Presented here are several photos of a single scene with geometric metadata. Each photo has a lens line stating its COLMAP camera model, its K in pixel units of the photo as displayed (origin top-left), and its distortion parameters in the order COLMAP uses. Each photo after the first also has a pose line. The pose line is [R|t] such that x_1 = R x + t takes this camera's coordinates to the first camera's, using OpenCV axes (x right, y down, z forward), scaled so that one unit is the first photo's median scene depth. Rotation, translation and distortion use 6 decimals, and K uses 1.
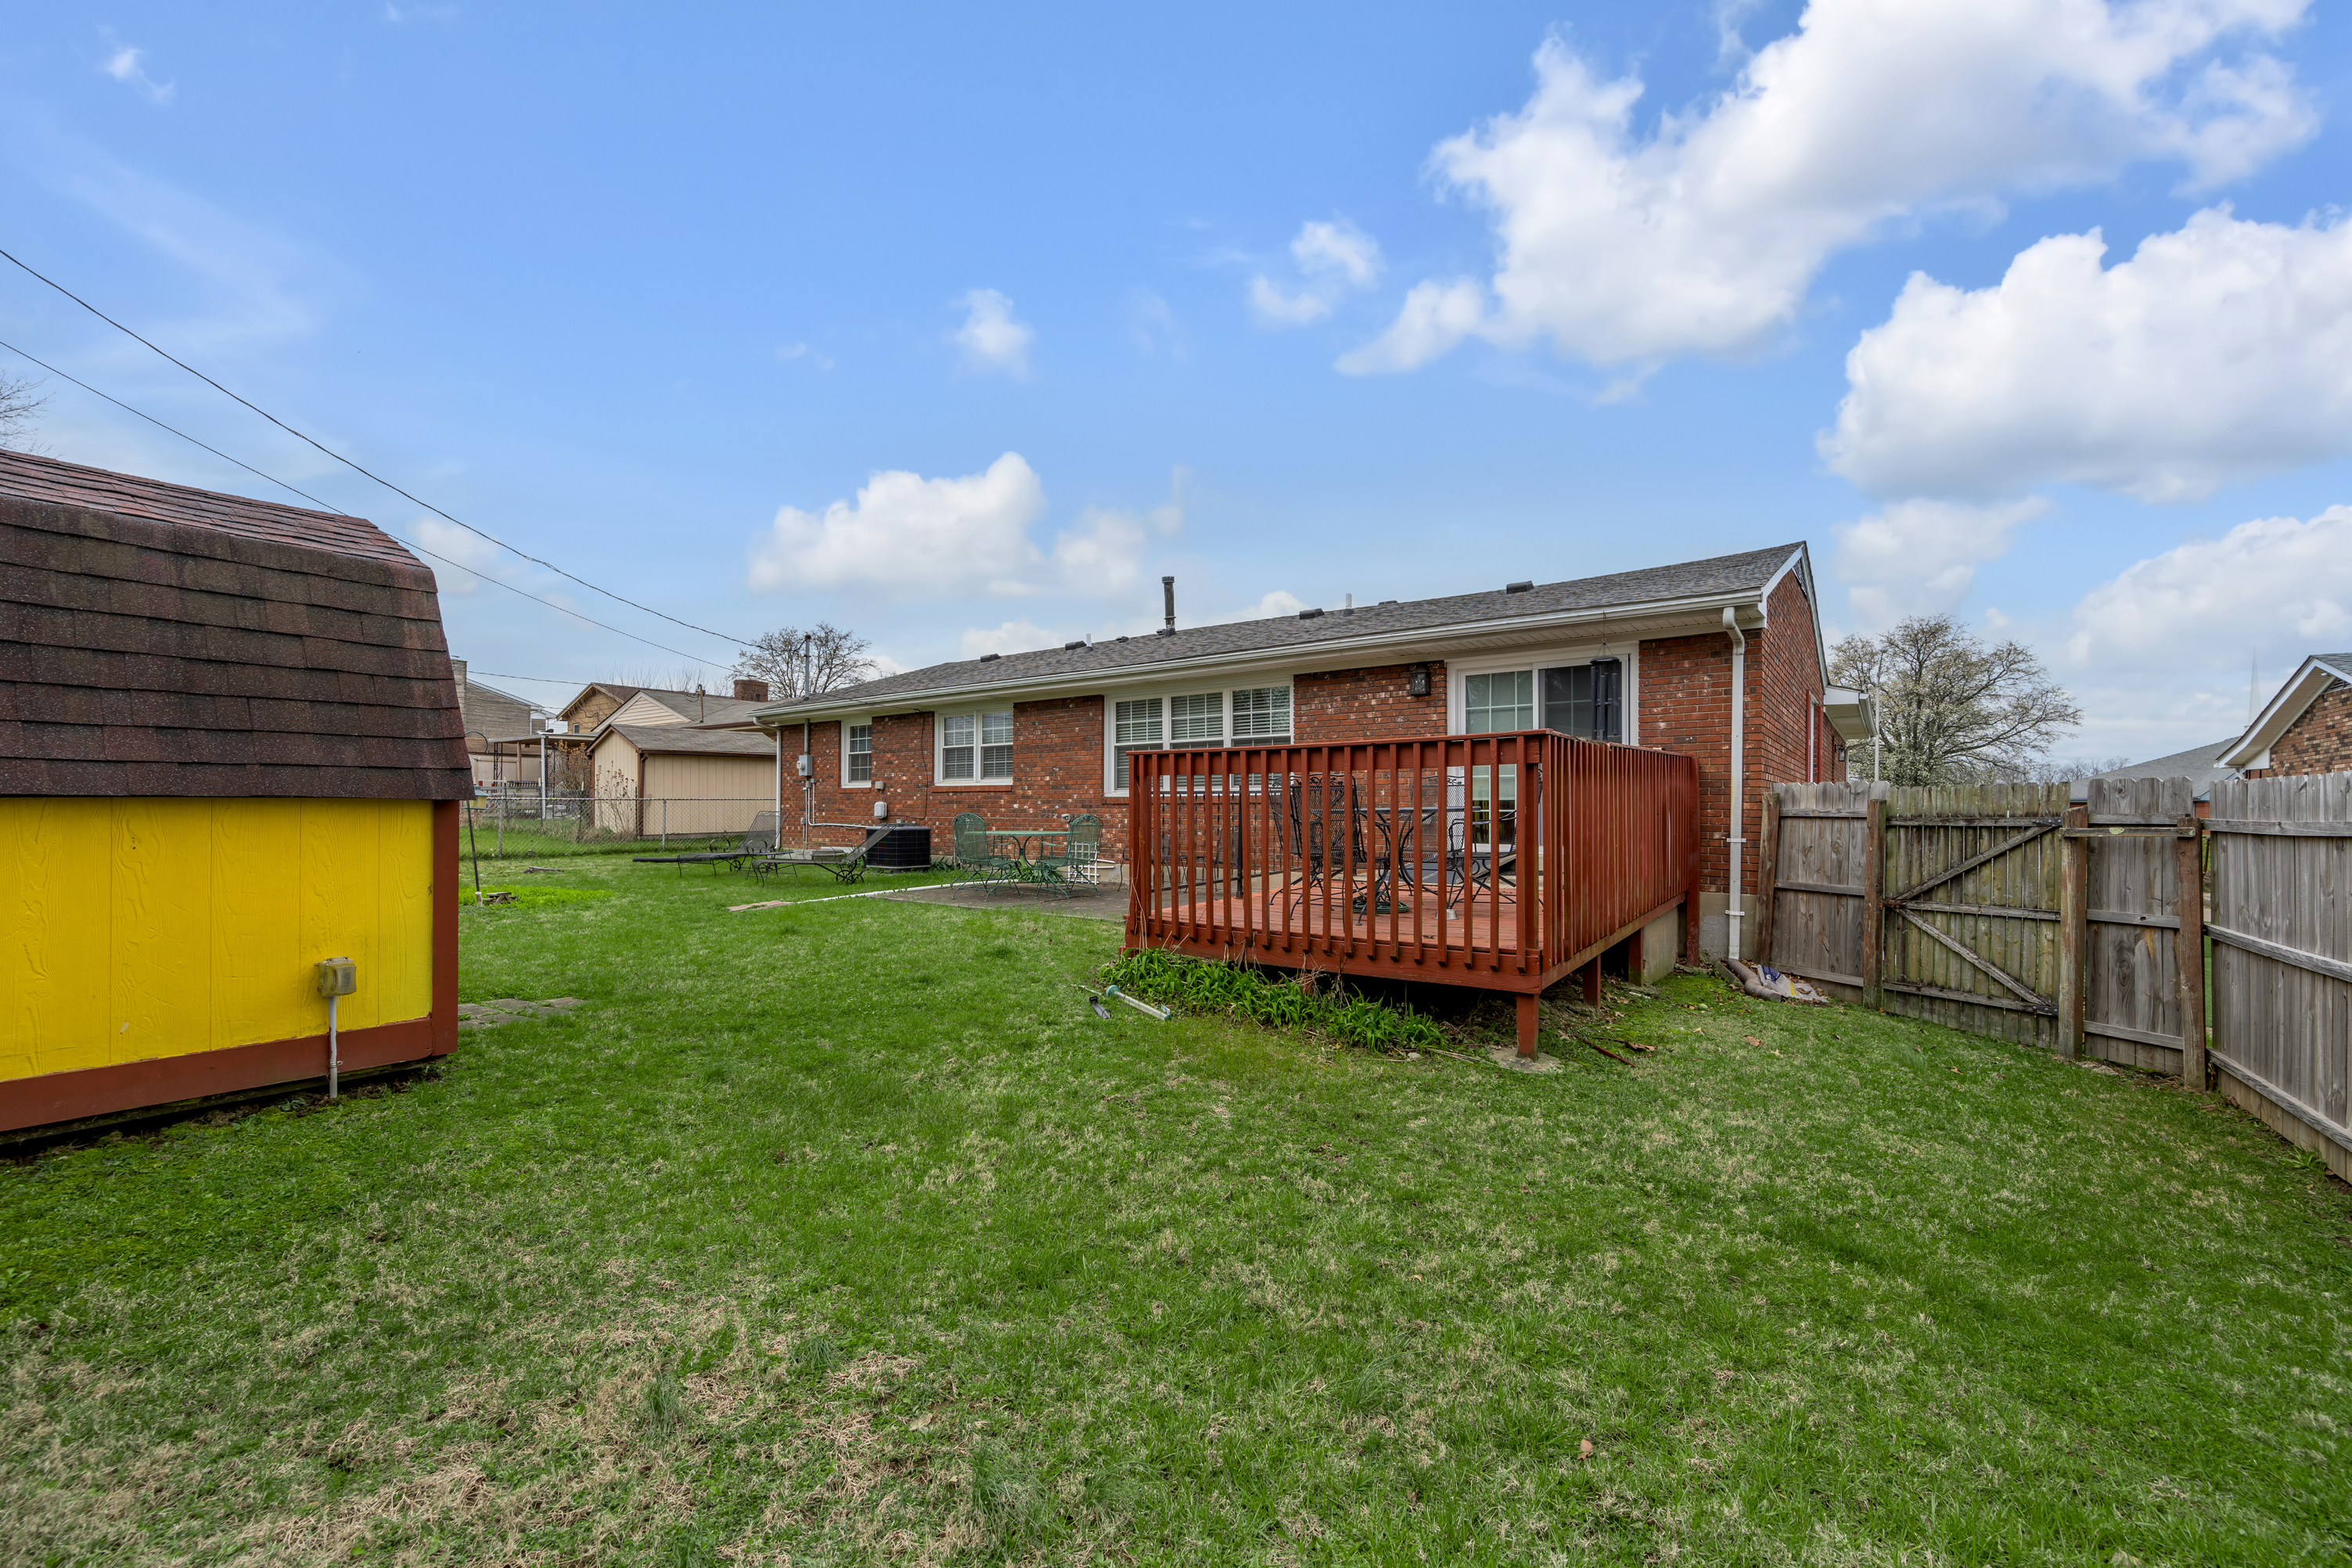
lens RADIAL K [[930.3, 0, 1176.0], [0, 930.3, 784.0], [0, 0, 1]] dist [0.000728, -0.000032]
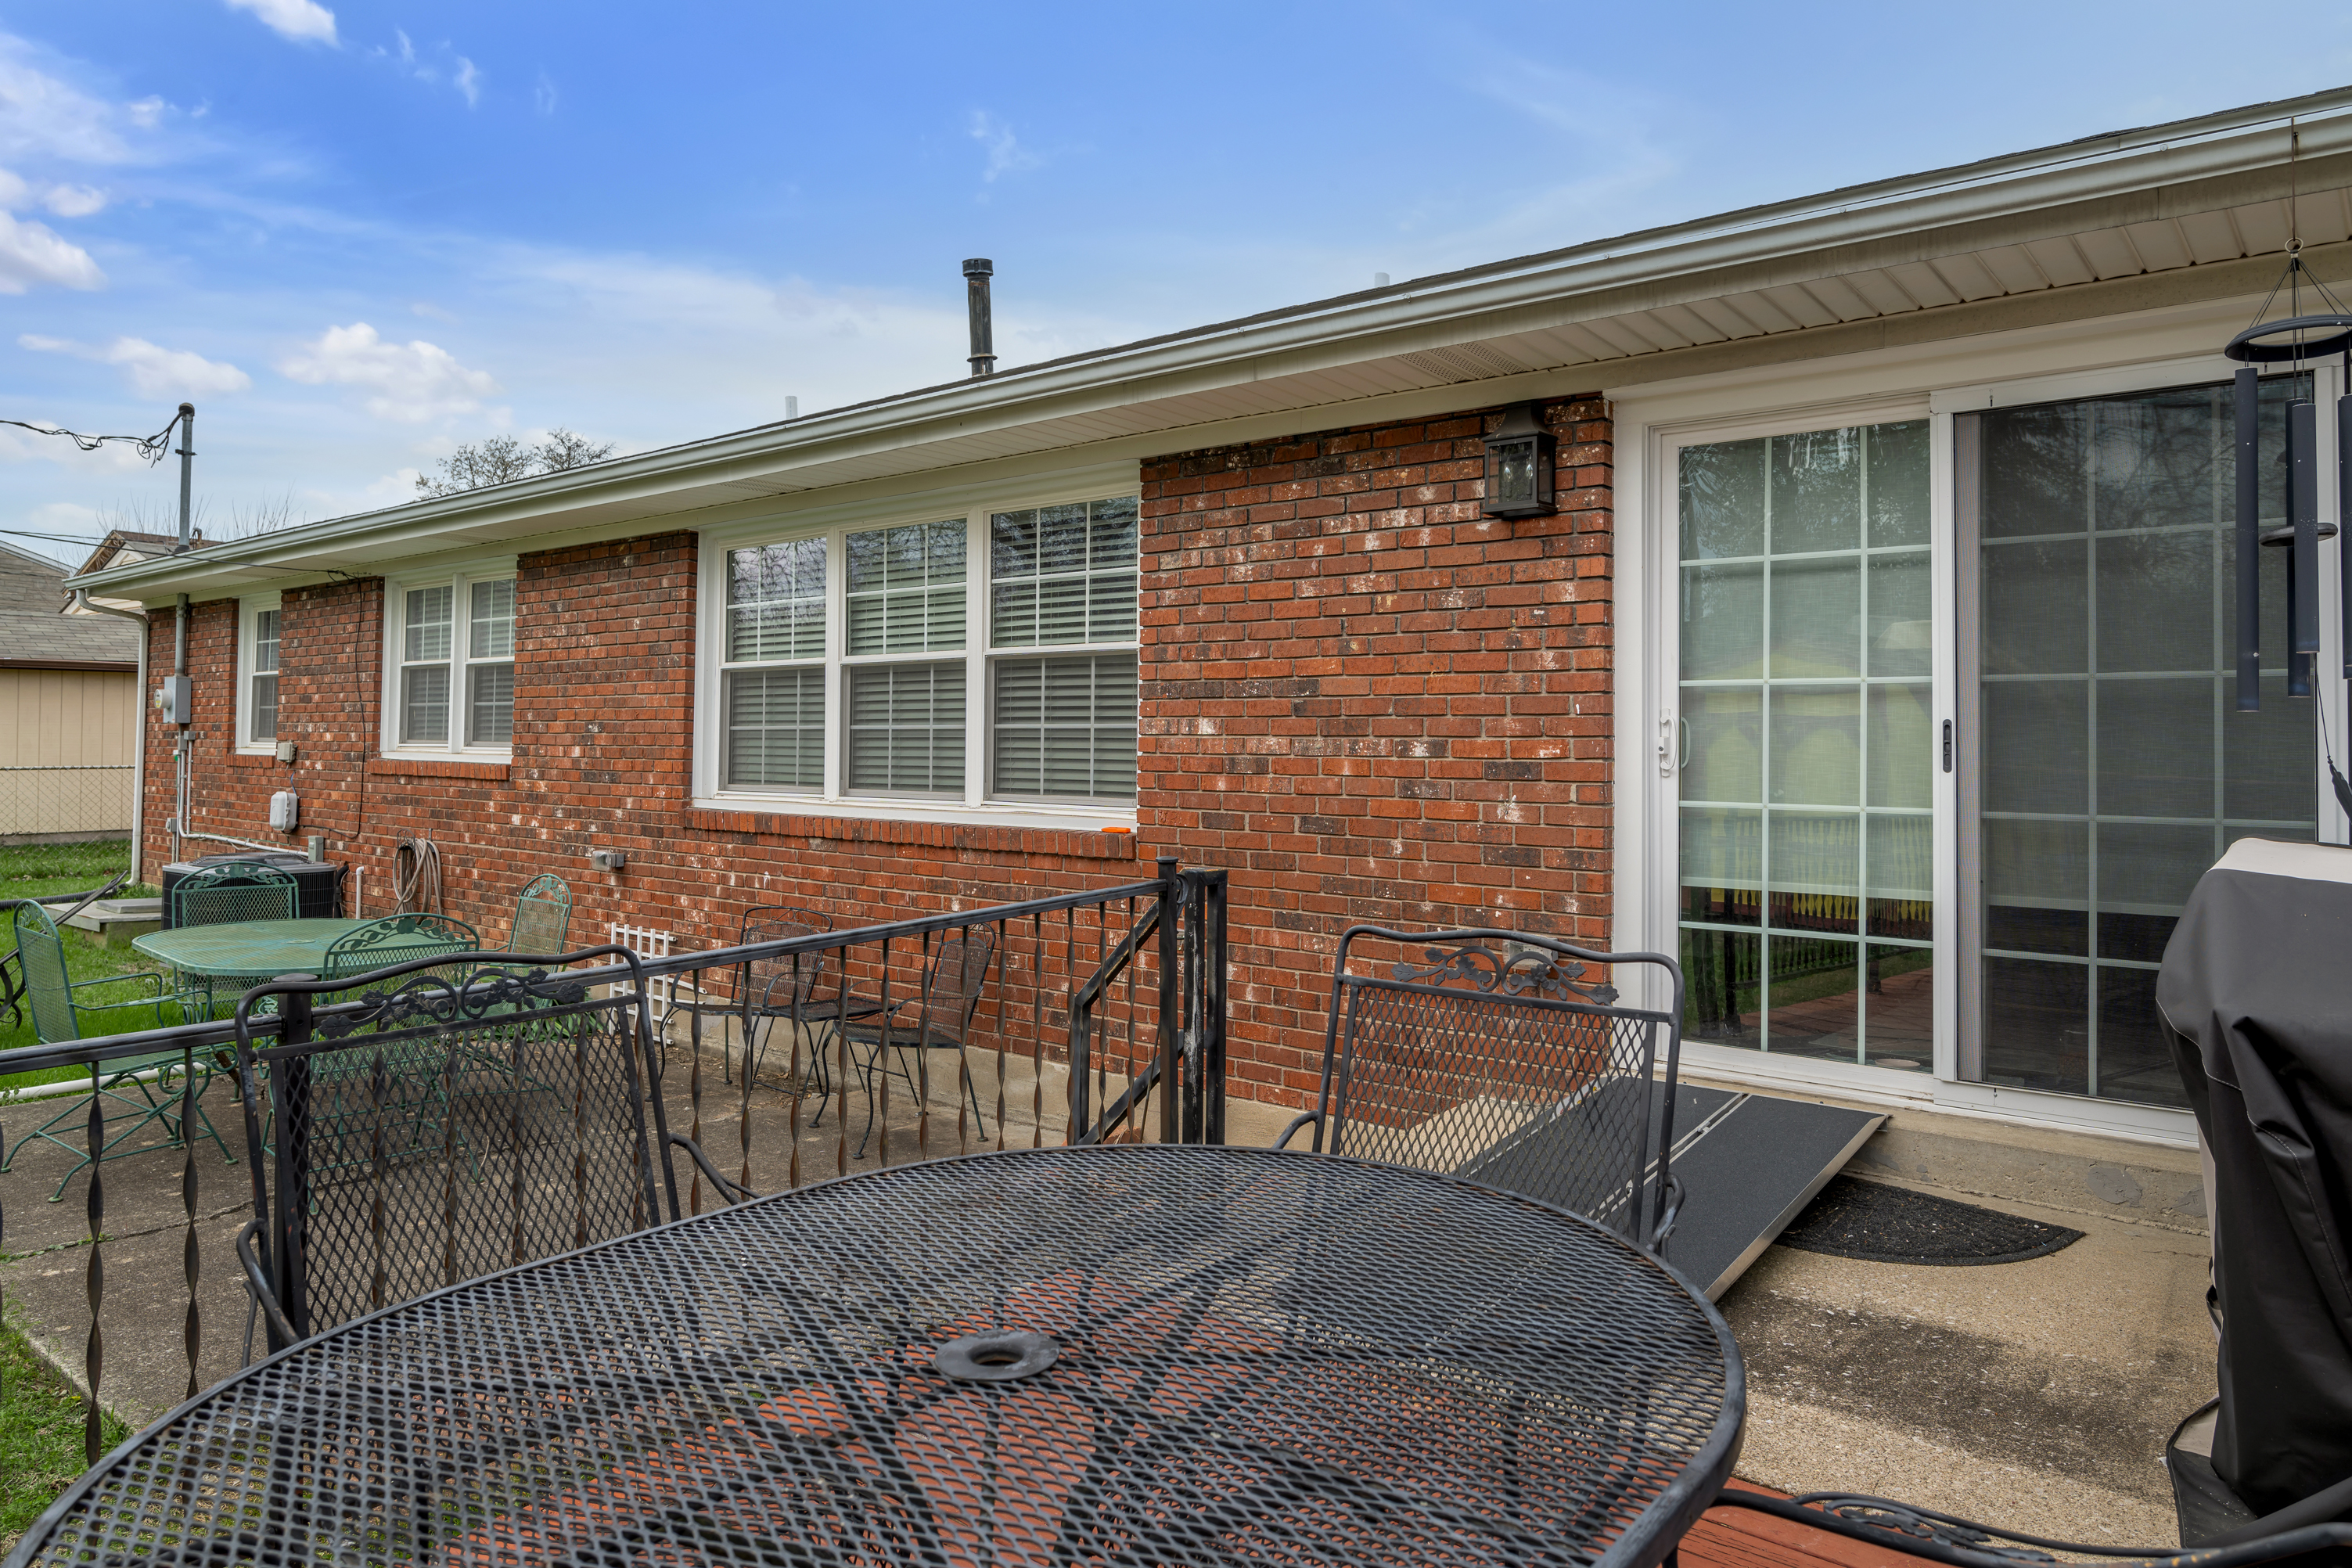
lens RADIAL K [[1507.5, 0, 1171.5], [0, 1507.5, 709.4], [0, 0, 1]] dist [-0.006317, -0.001610]
pose [[0.999322, 0.007805, -0.035993, 0.127550], [-0.007736, 0.999968, 0.002051, -0.026424], [0.036008, -0.001771, 0.999350, 0.392815]]
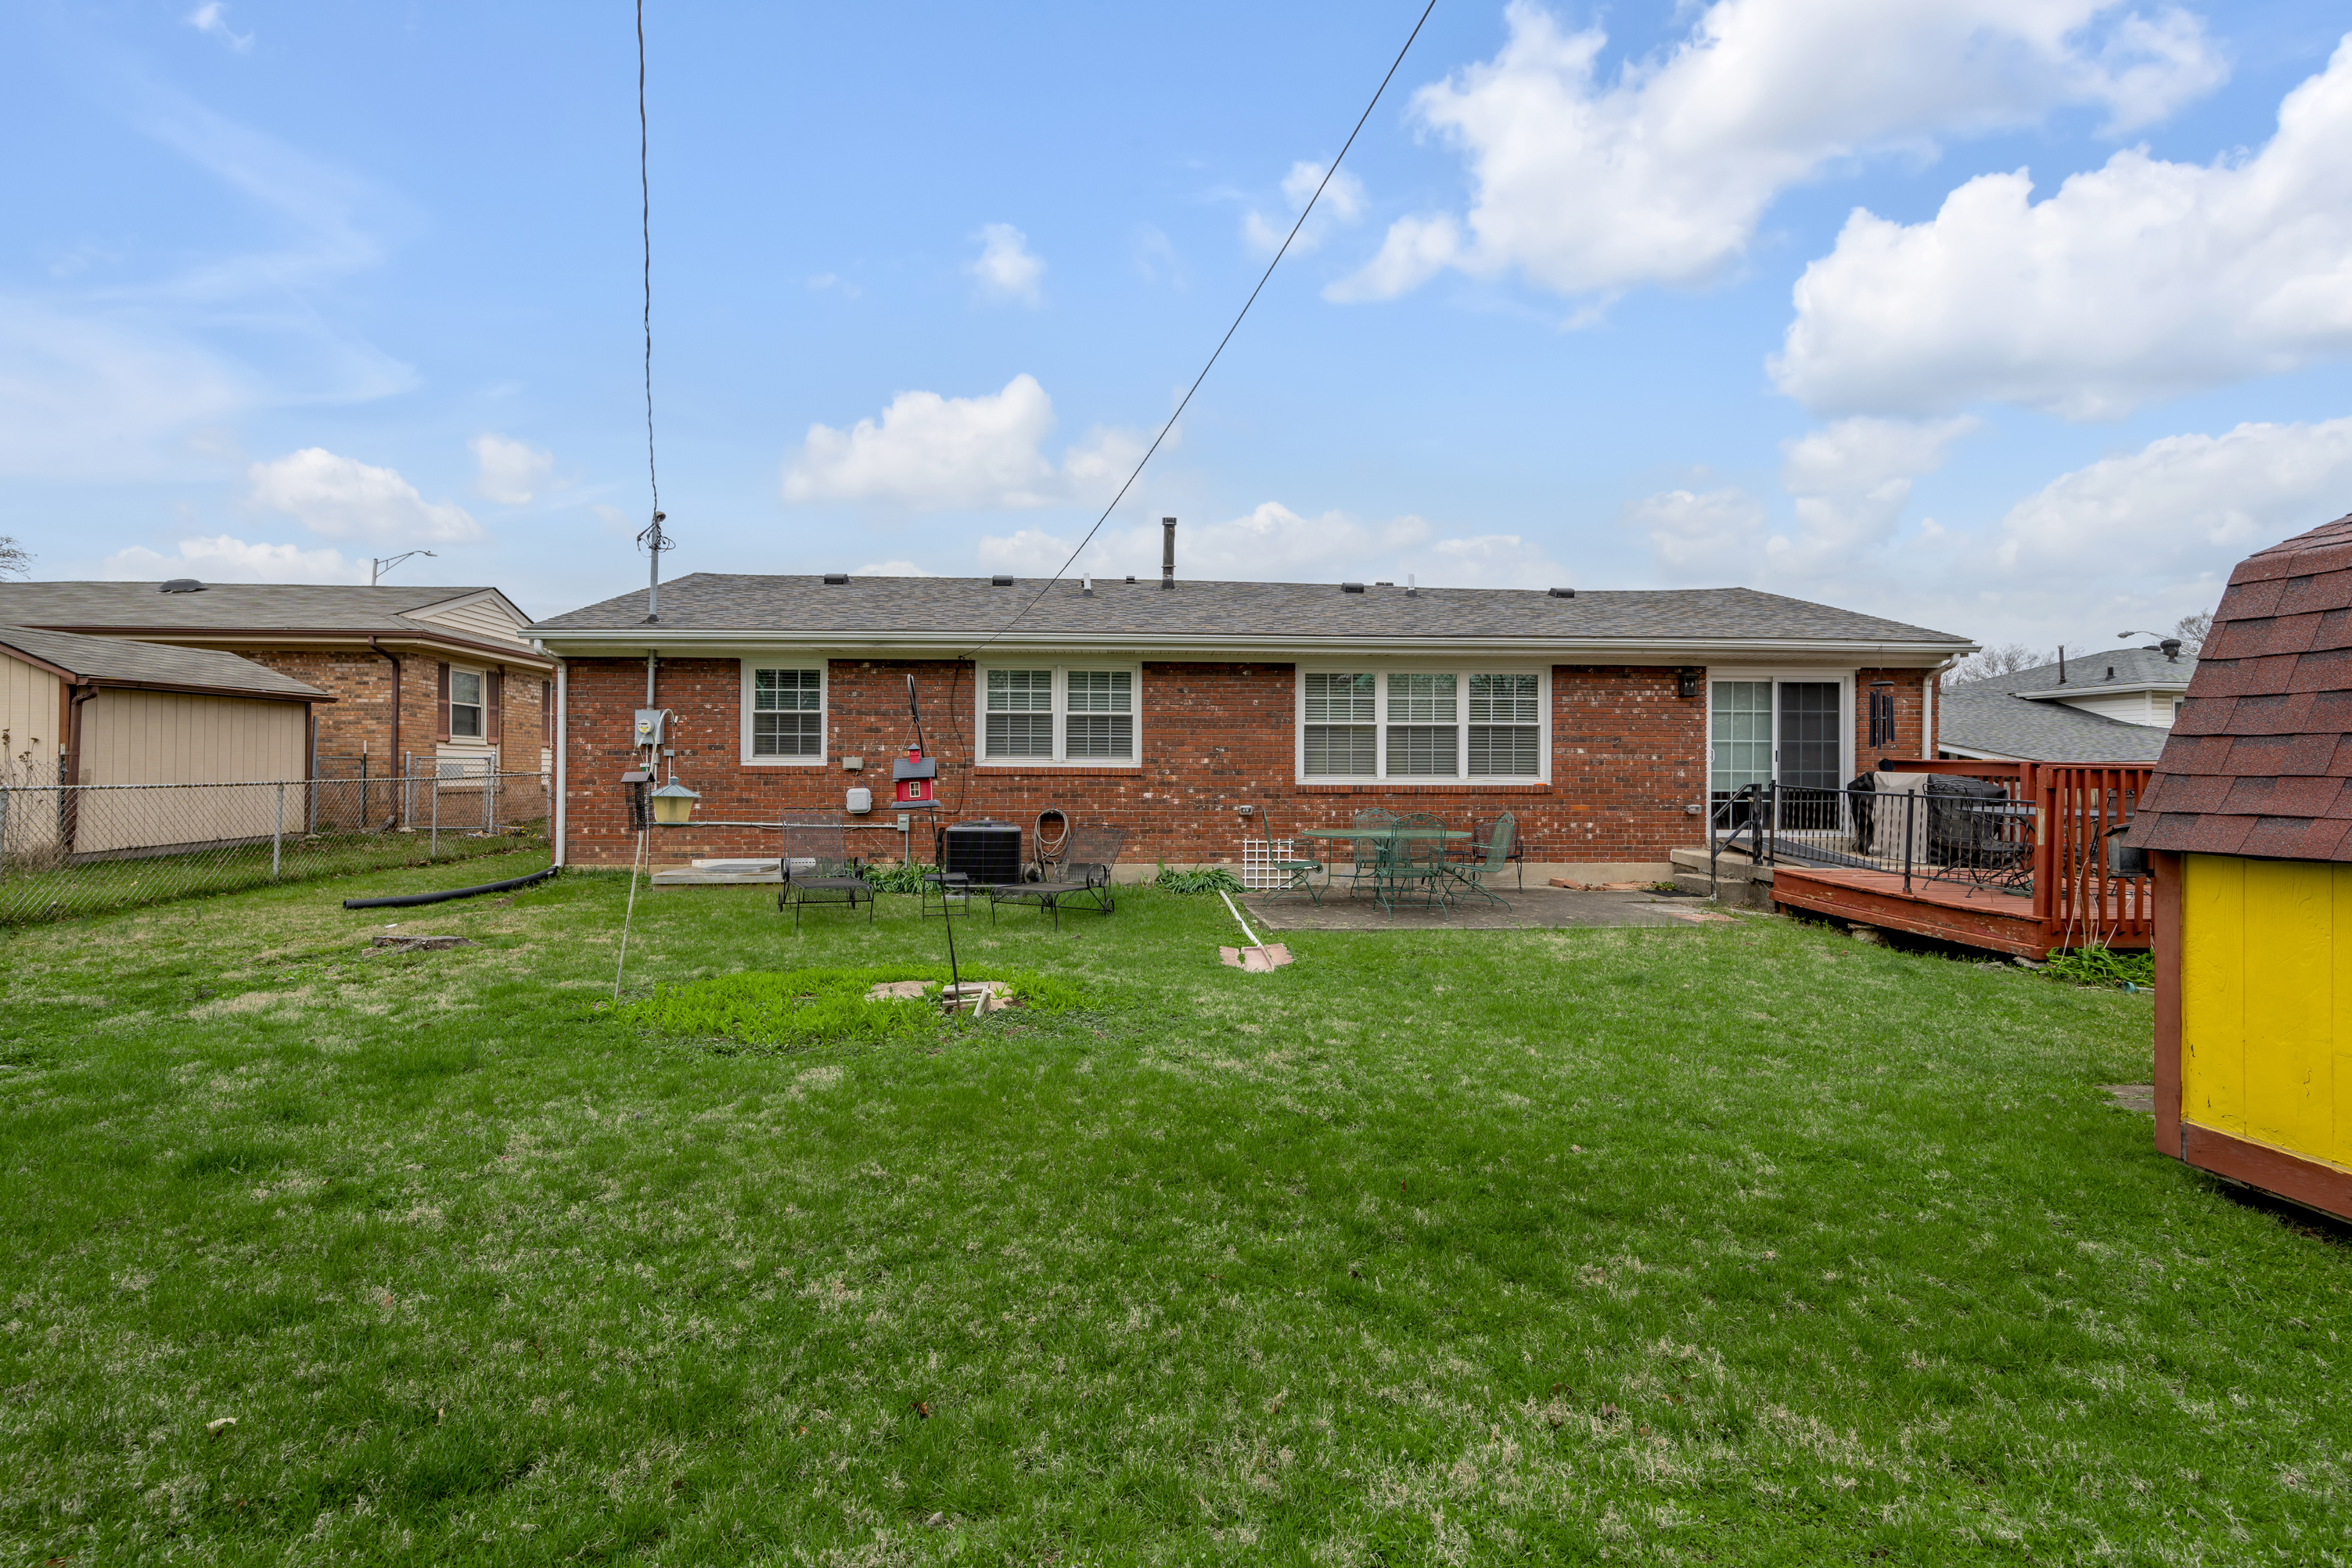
lens RADIAL K [[1012.3, 0, 1178.5], [0, 1012.3, 769.1], [0, 0, 1]] dist [-0.001818, -0.000058]
pose [[0.765587, 0.003519, 0.643323, -0.718436], [-0.019589, 0.999649, 0.017843, -0.013958], [-0.643034, -0.026263, 0.765387, 0.347389]]
